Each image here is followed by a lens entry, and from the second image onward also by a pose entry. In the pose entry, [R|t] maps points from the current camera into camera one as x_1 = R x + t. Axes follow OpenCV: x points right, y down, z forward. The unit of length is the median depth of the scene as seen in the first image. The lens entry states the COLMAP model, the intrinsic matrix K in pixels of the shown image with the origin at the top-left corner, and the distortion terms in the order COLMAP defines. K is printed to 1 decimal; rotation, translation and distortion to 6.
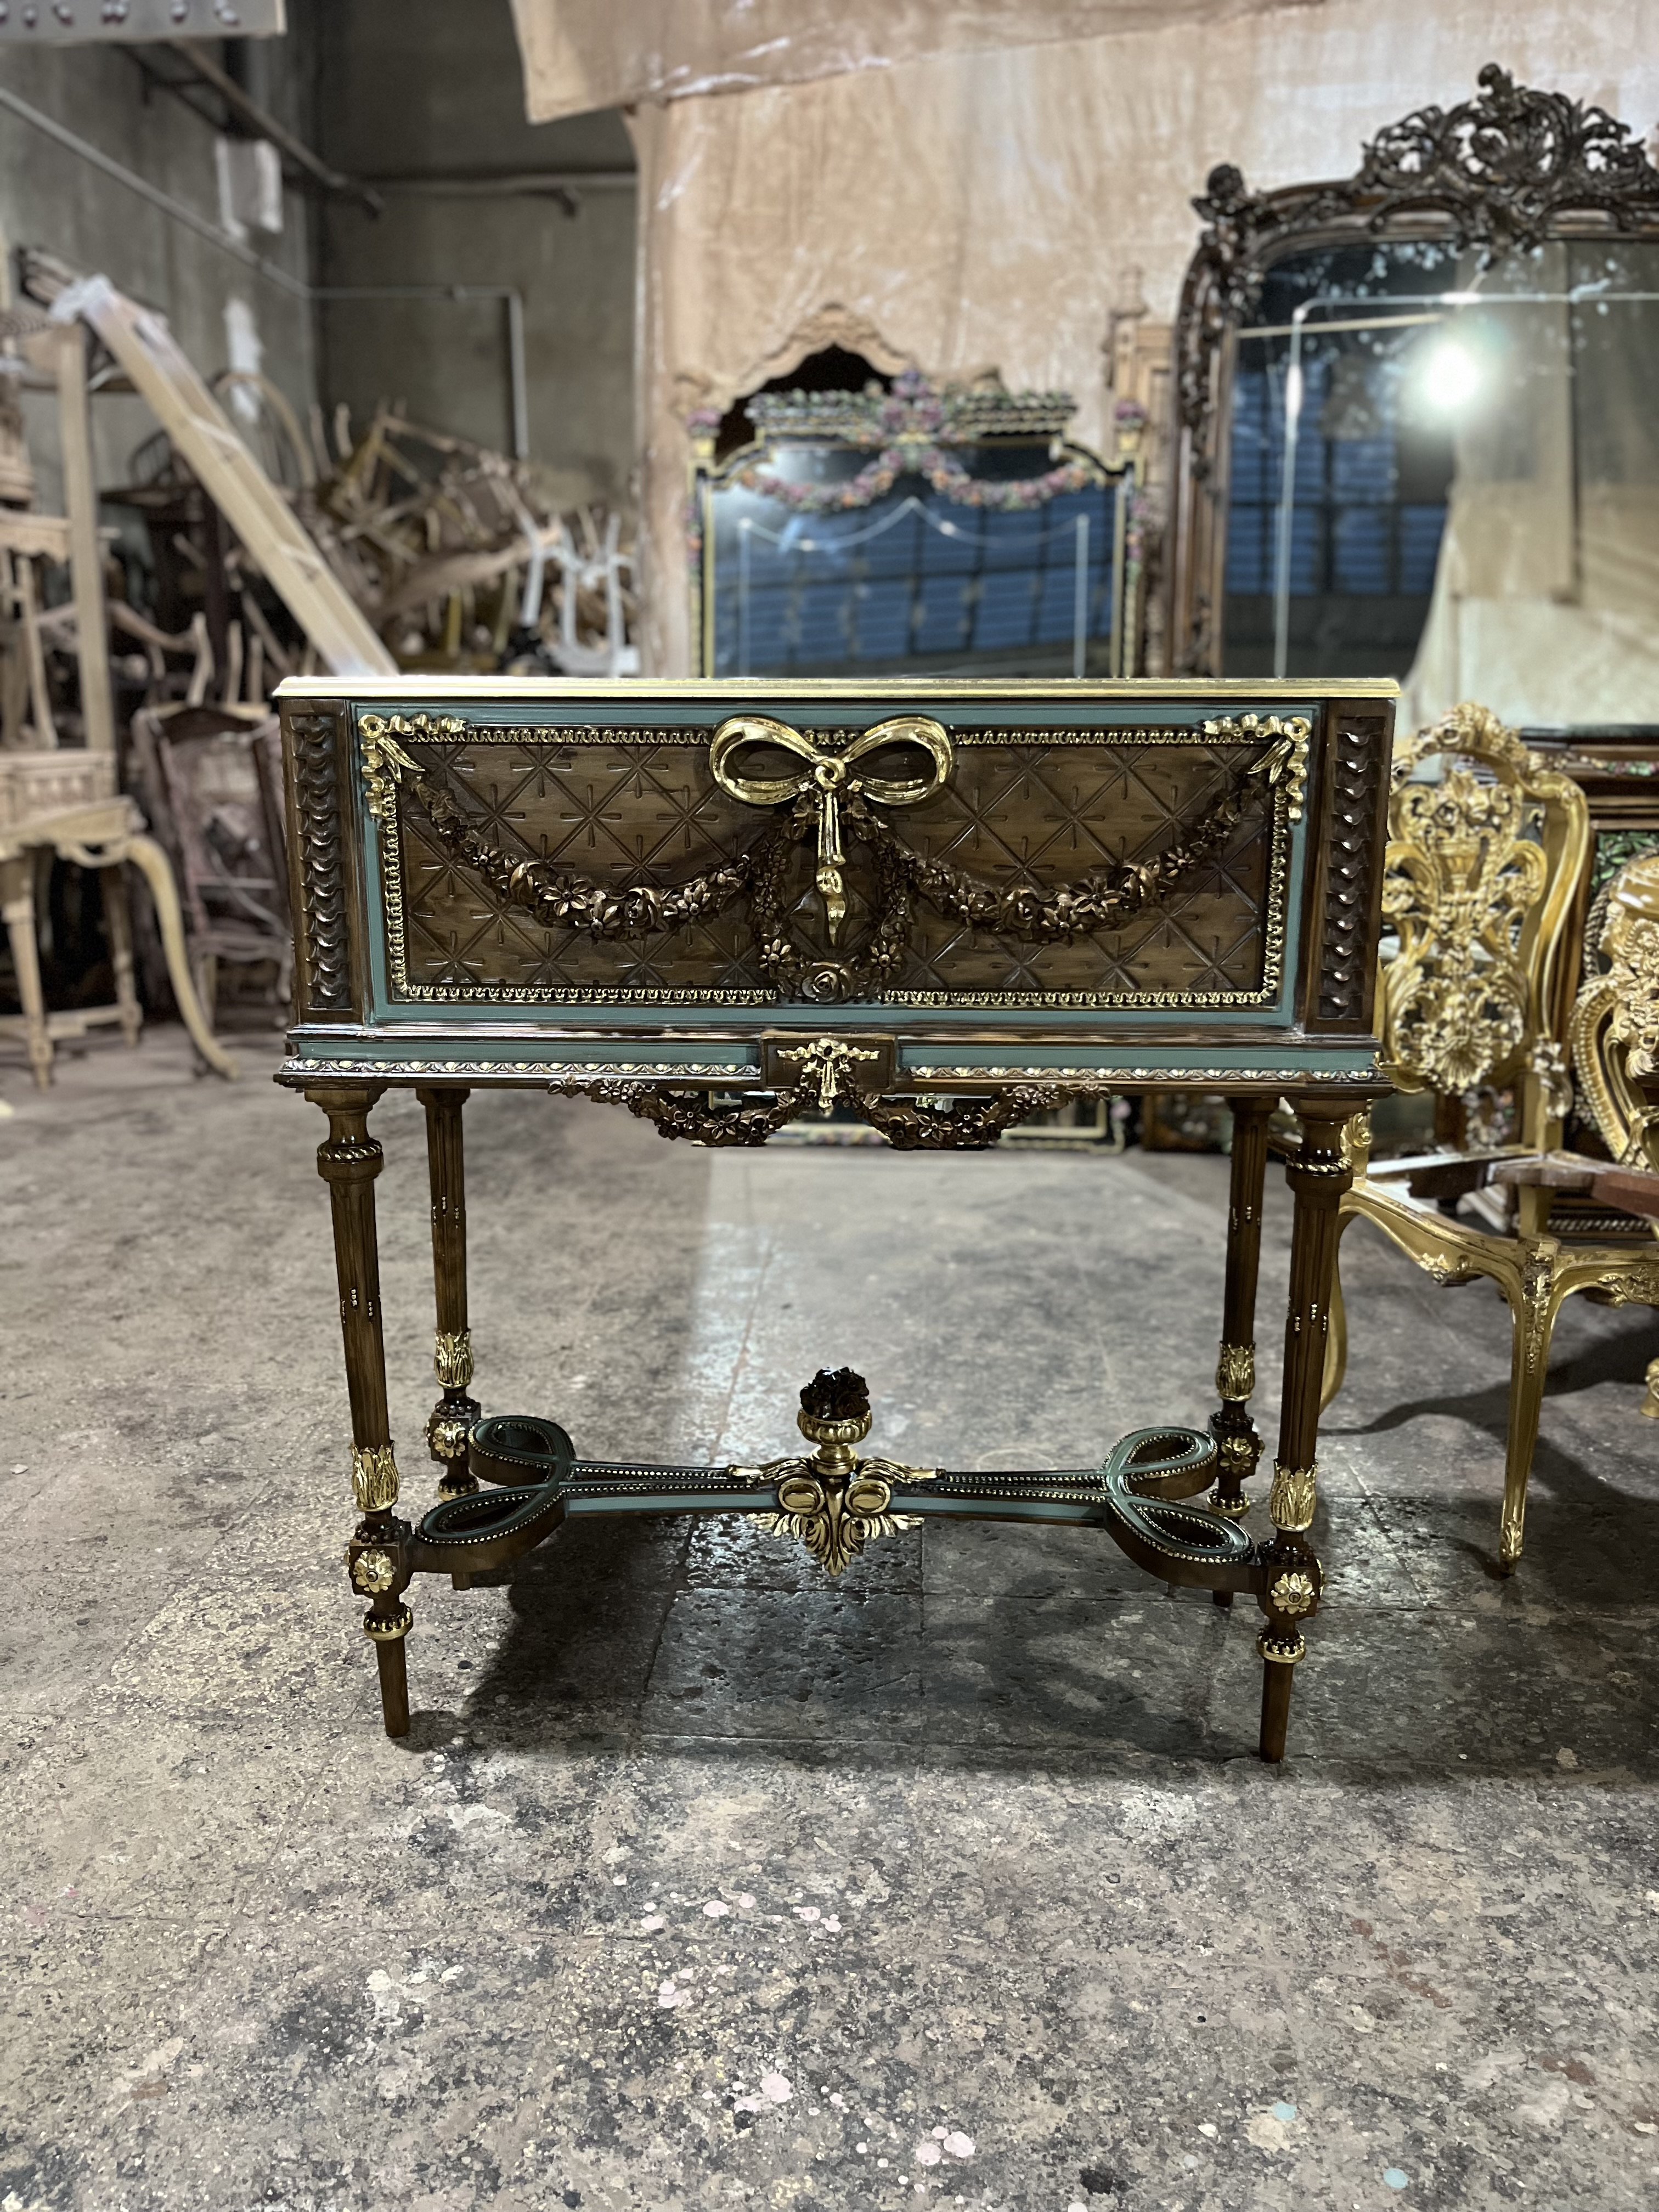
lens RADIAL K [[1695.5, 0, 829.3], [0, 1695.5, 1116.0], [0, 0, 1]] dist [0.085749, -0.139744]
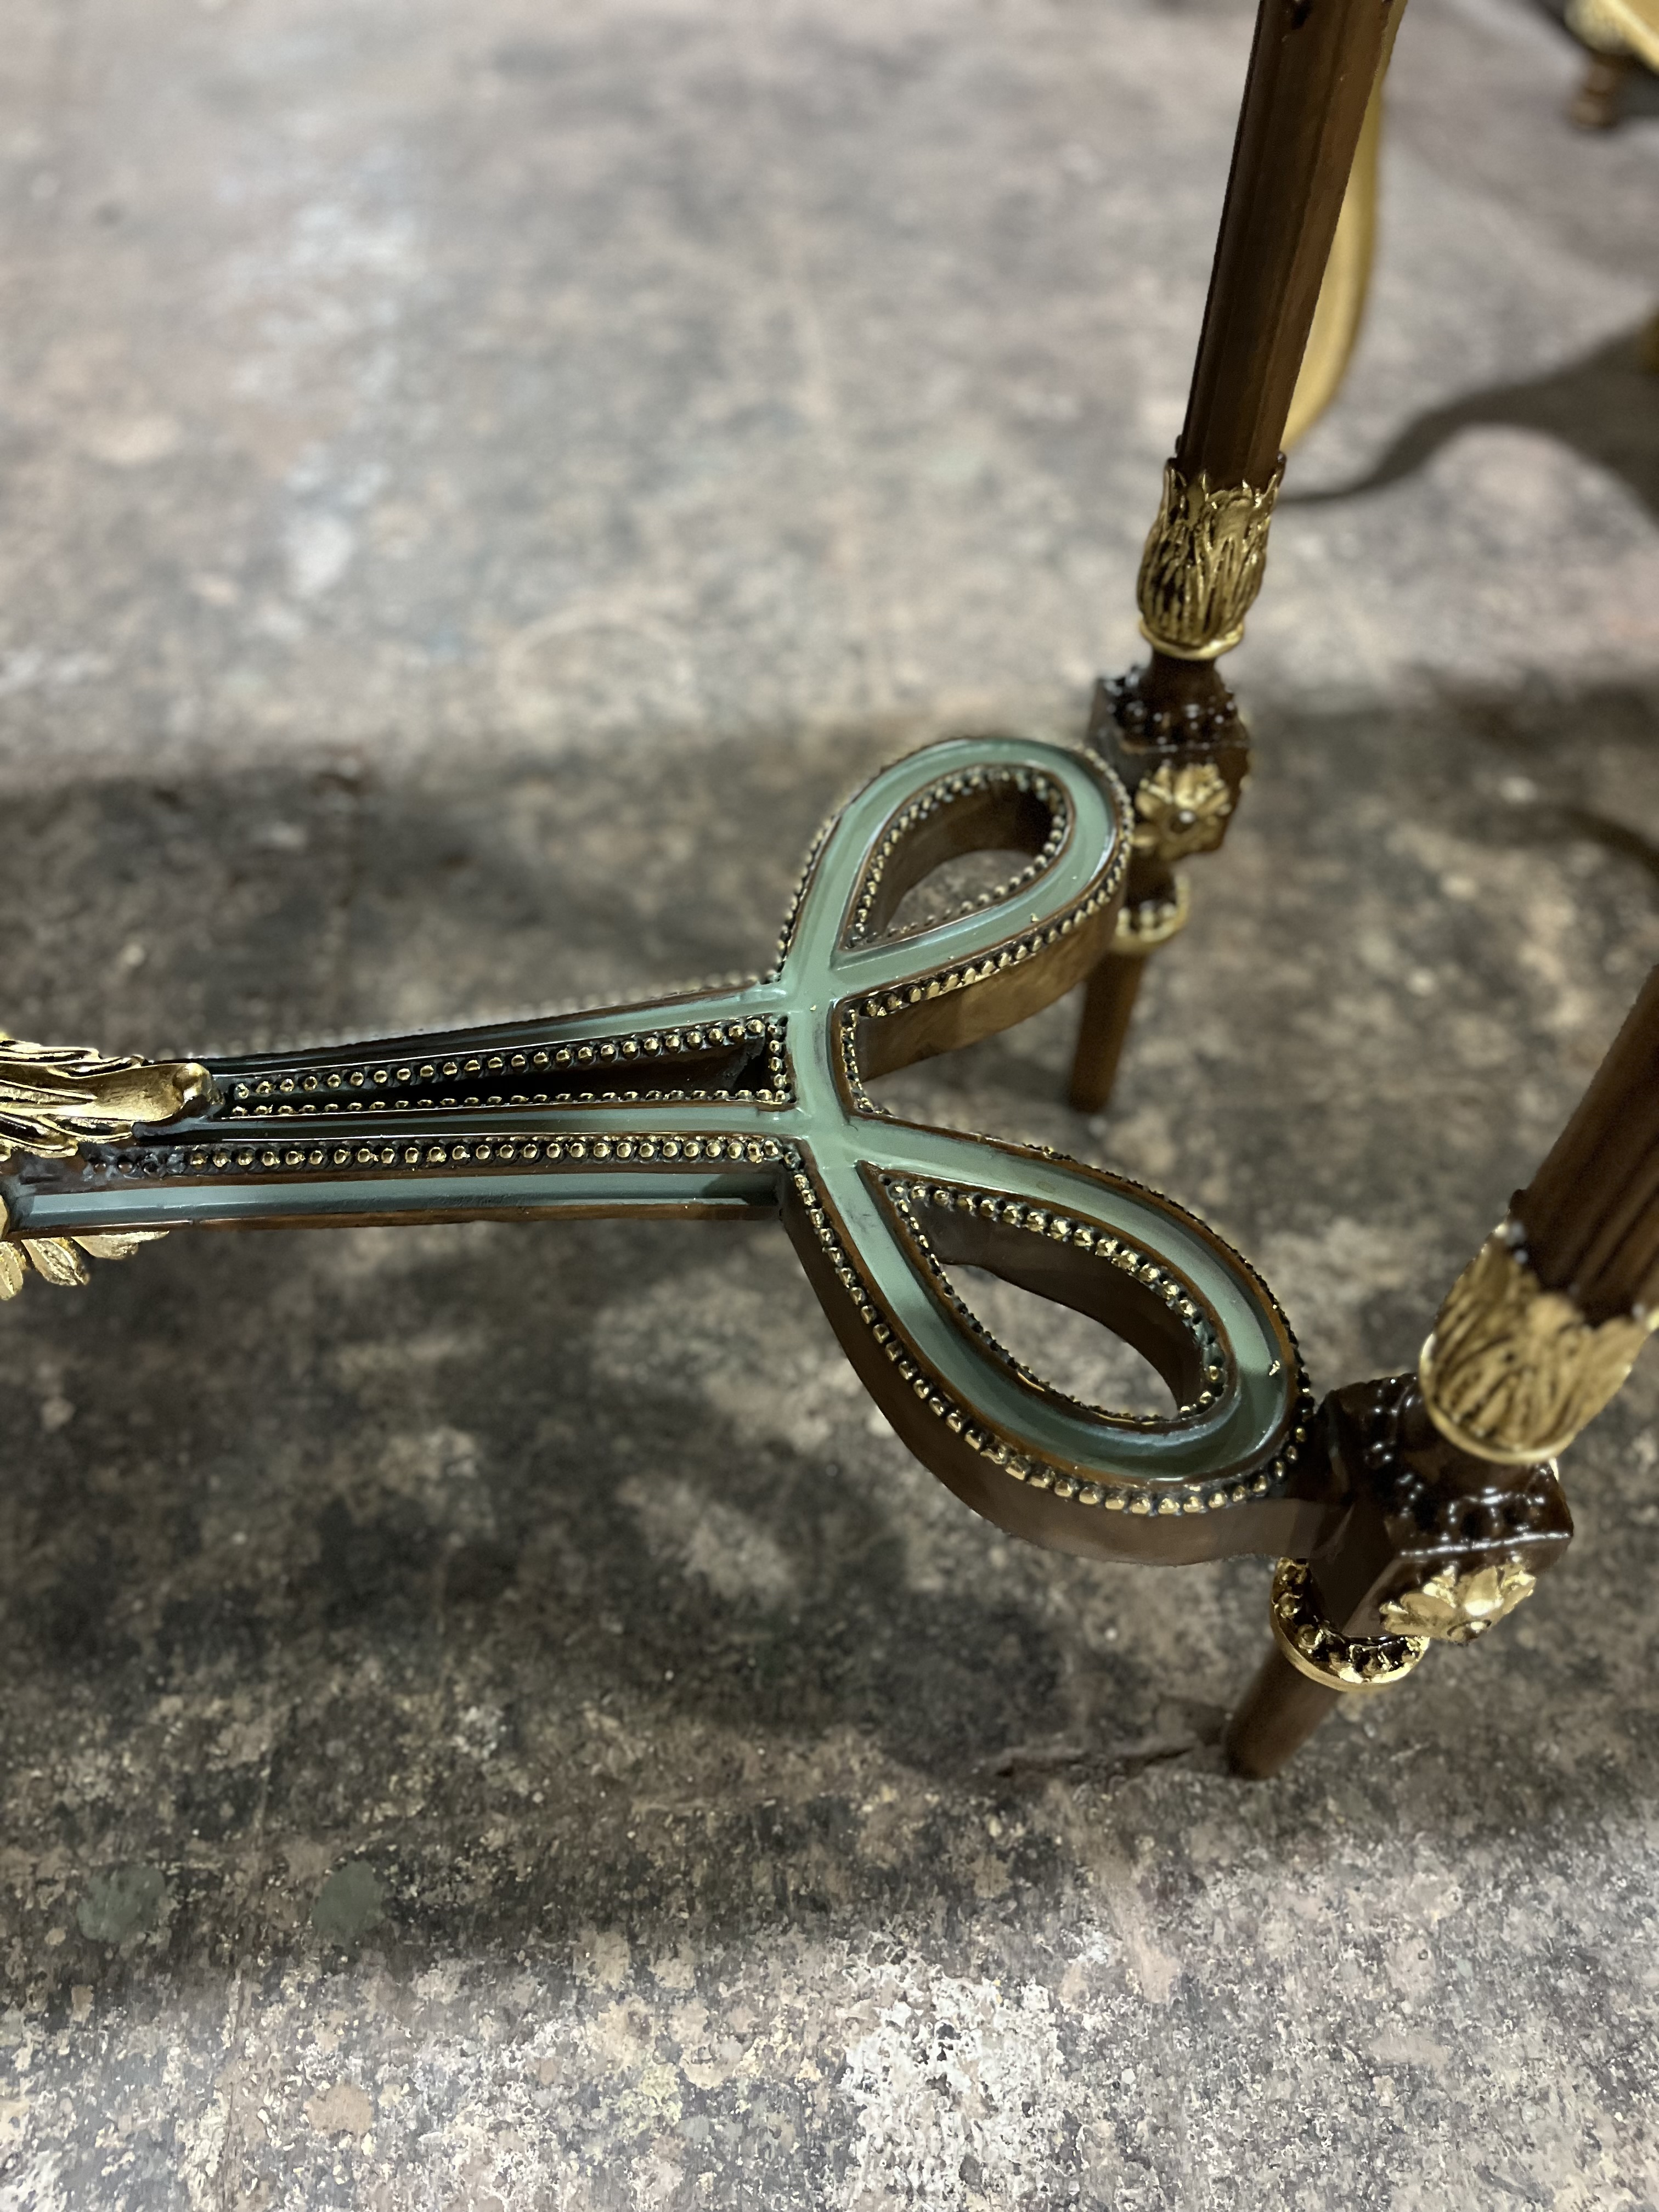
lens RADIAL K [[1705.7, 0, 829.5], [0, 1705.7, 1106.0], [0, 0, 1]] dist [0.006450, -0.006399]
pose [[0.986240, -0.113288, 0.120401, 0.160311], [0.017034, 0.794052, 0.607611, 0.054758], [-0.164440, -0.597199, 0.785056, 0.917746]]
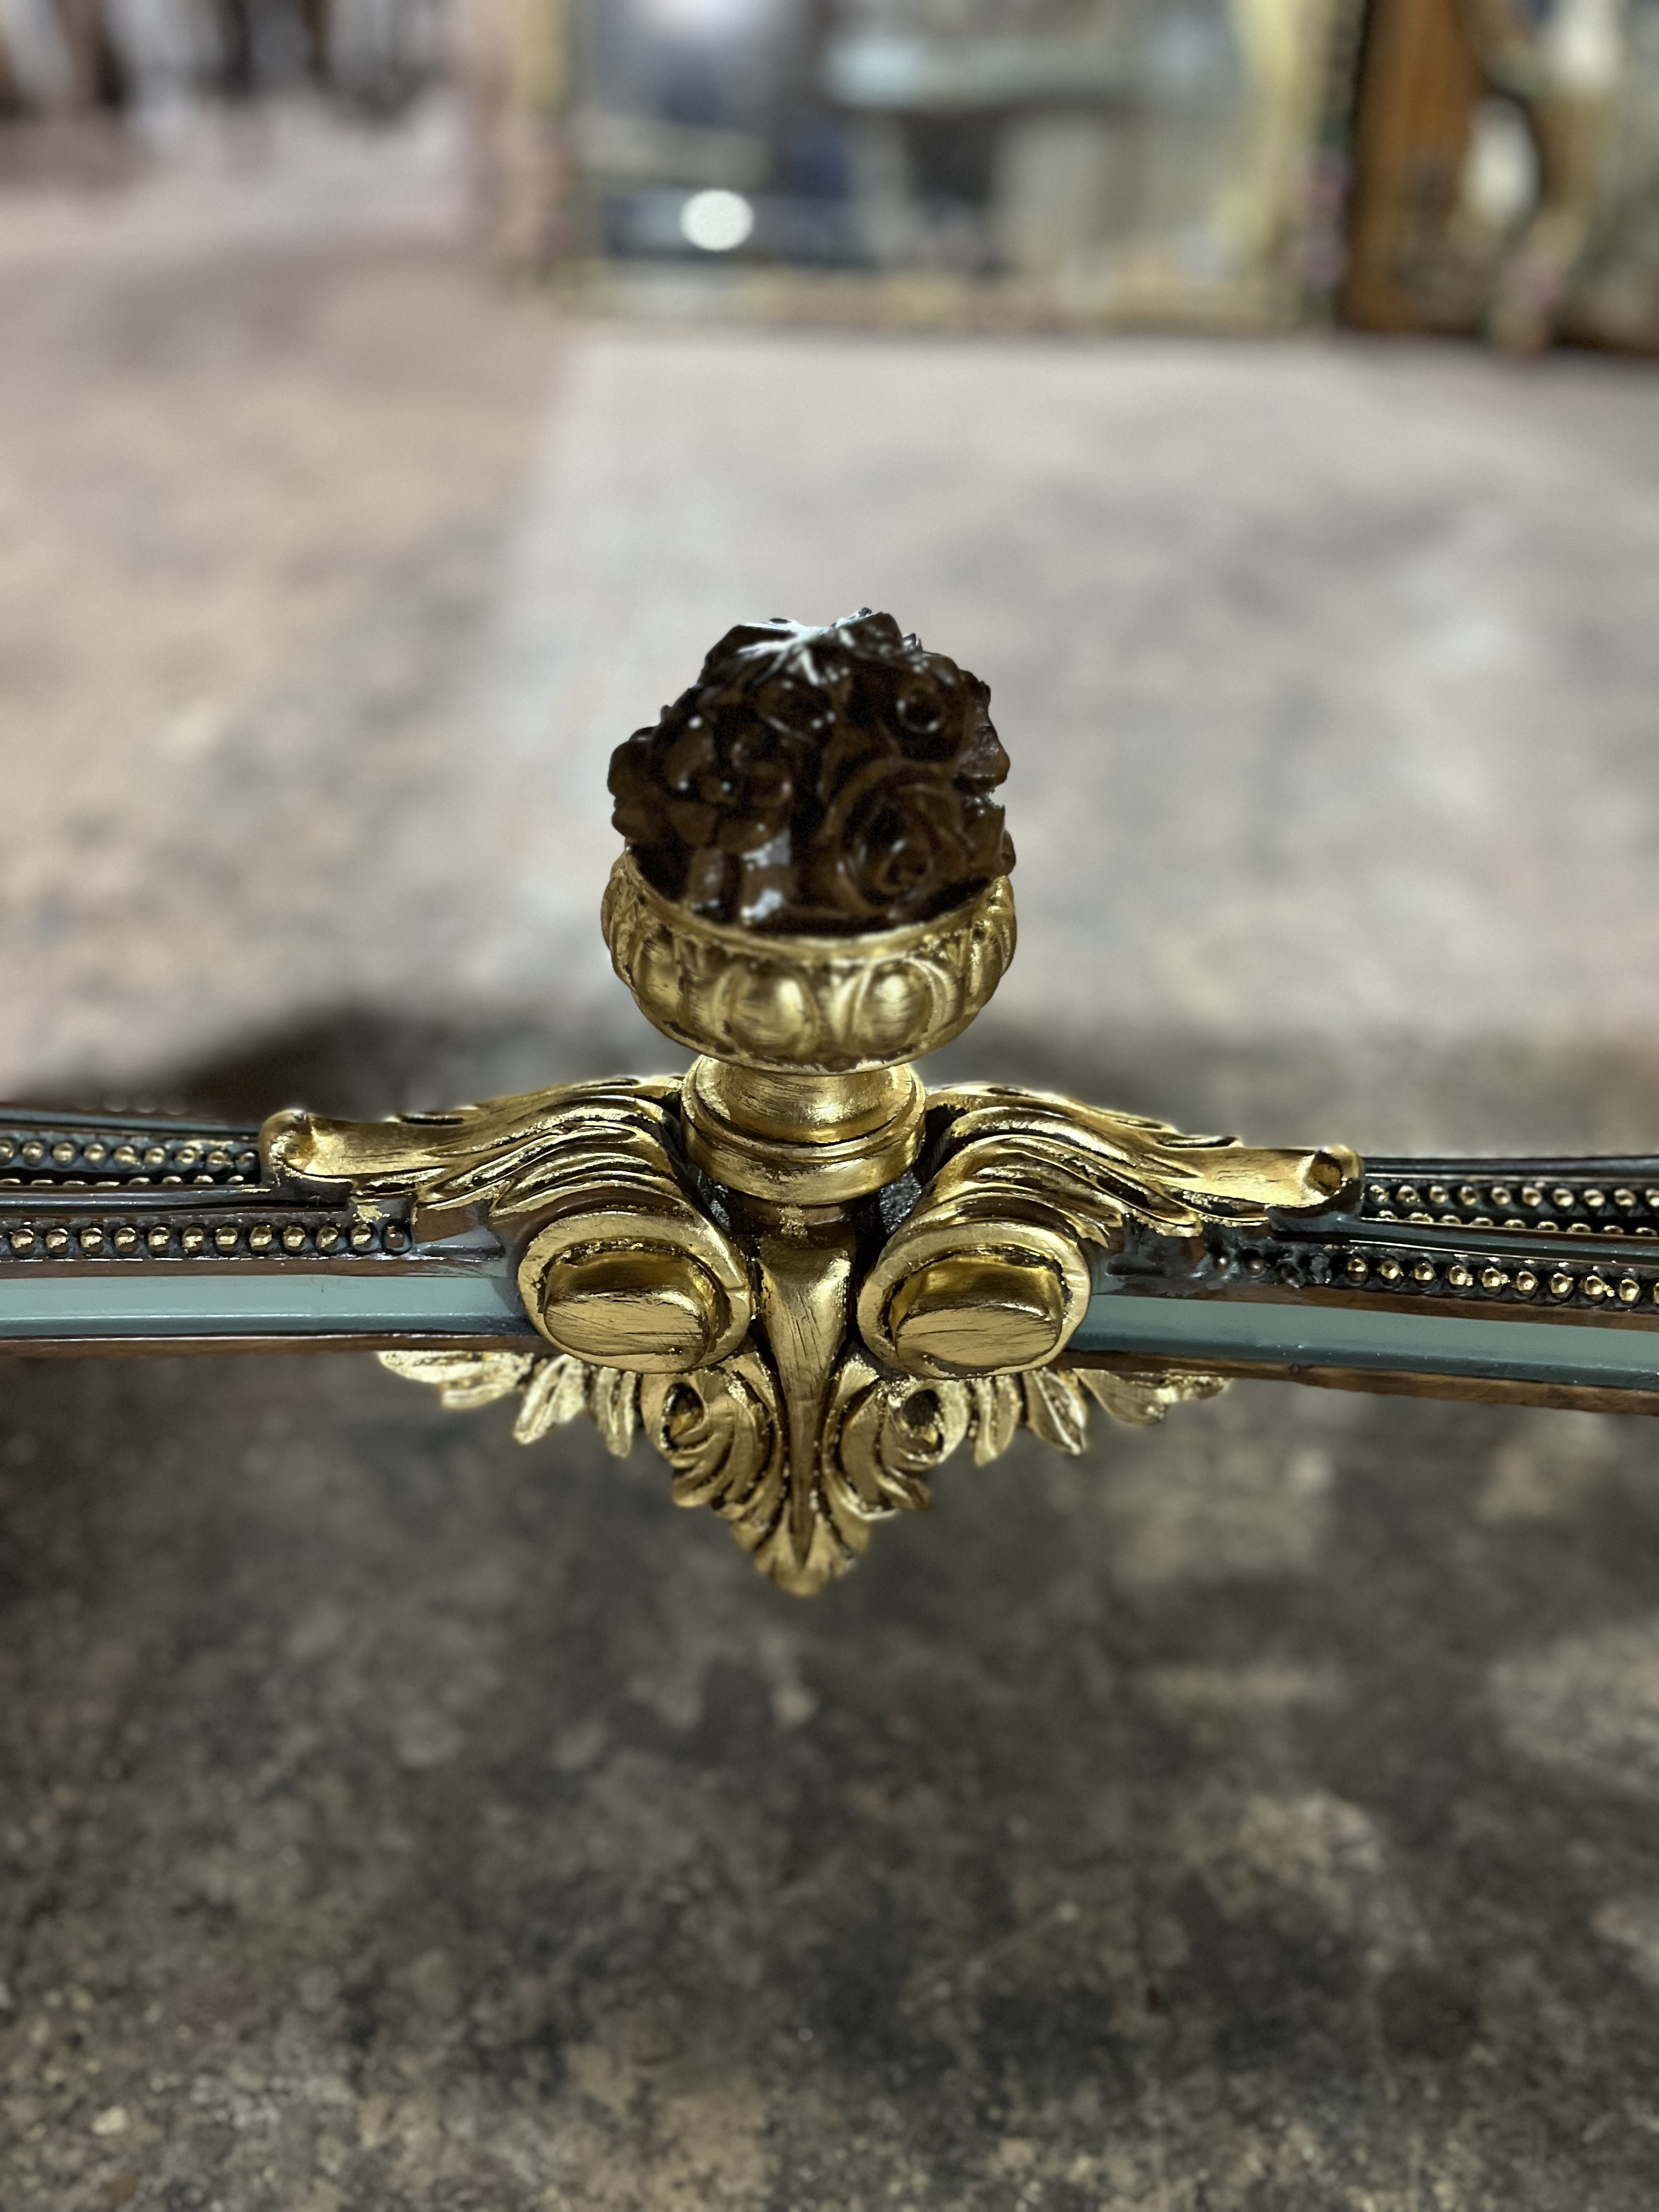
lens RADIAL K [[1695.5, 0, 829.3], [0, 1695.5, 1116.0], [0, 0, 1]] dist [0.085749, -0.139744]
pose [[0.999571, 0.010375, 0.027393, 0.000385], [-0.019359, 0.935815, 0.351959, 0.160221], [-0.021984, -0.352338, 0.935615, 0.979359]]
